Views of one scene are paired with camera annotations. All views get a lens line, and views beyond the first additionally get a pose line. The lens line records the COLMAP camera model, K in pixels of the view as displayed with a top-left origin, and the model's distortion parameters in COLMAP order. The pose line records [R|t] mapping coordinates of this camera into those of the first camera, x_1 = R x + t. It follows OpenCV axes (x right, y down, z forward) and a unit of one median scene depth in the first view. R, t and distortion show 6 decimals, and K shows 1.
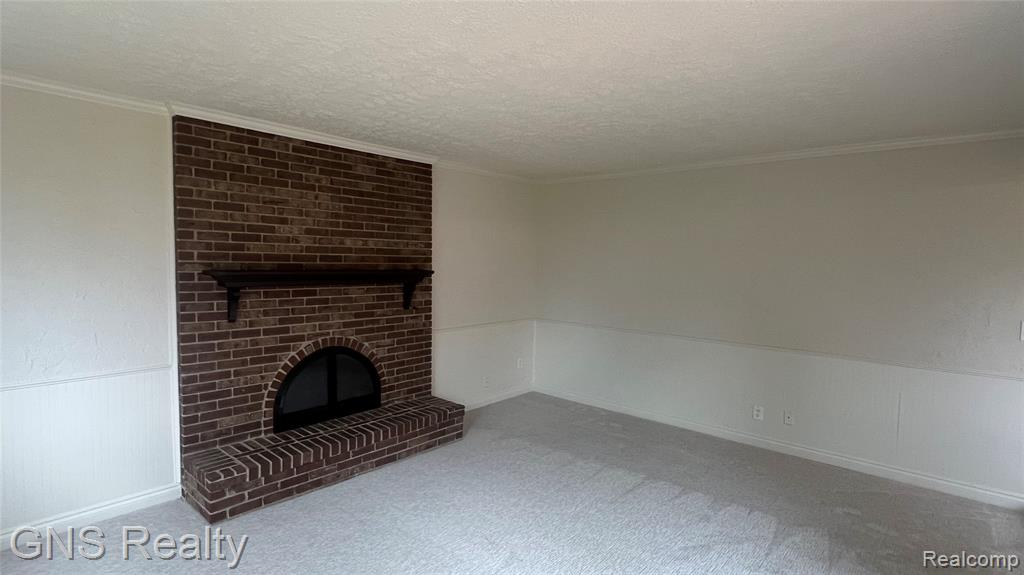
lens RADIAL K [[504.9, 0, 512.7], [0, 504.9, 288.2], [0, 0, 1]] dist [0.000735, -0.001755]
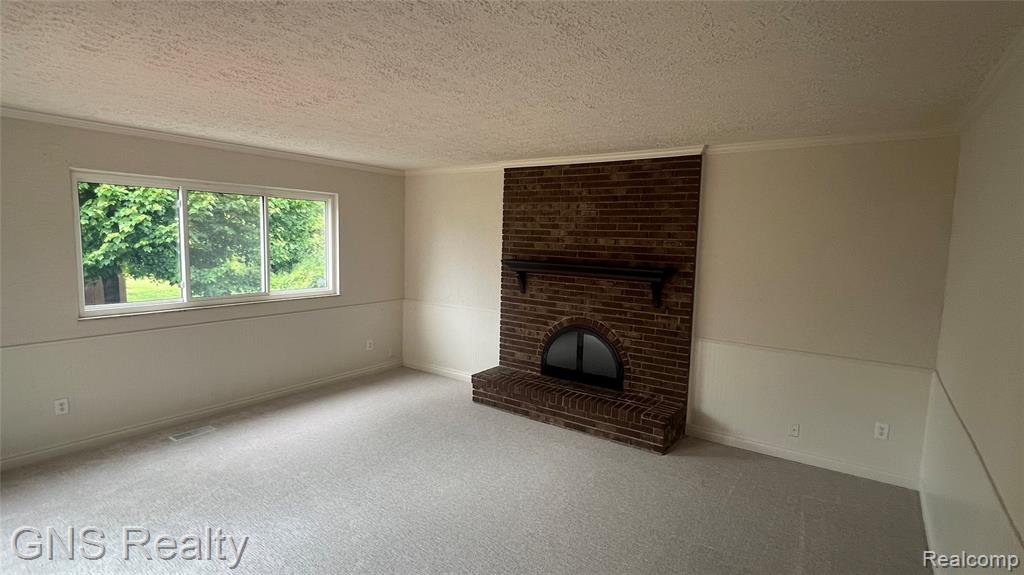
lens RADIAL K [[504.9, 0, 512.5], [0, 504.9, 286.8], [0, 0, 1]] dist [0.000735, -0.001755]
pose [[0.098694, 0.087327, -0.991279, 0.828968], [-0.080400, 0.993585, 0.079526, -0.061880], [0.991865, 0.071850, 0.105082, 0.671235]]
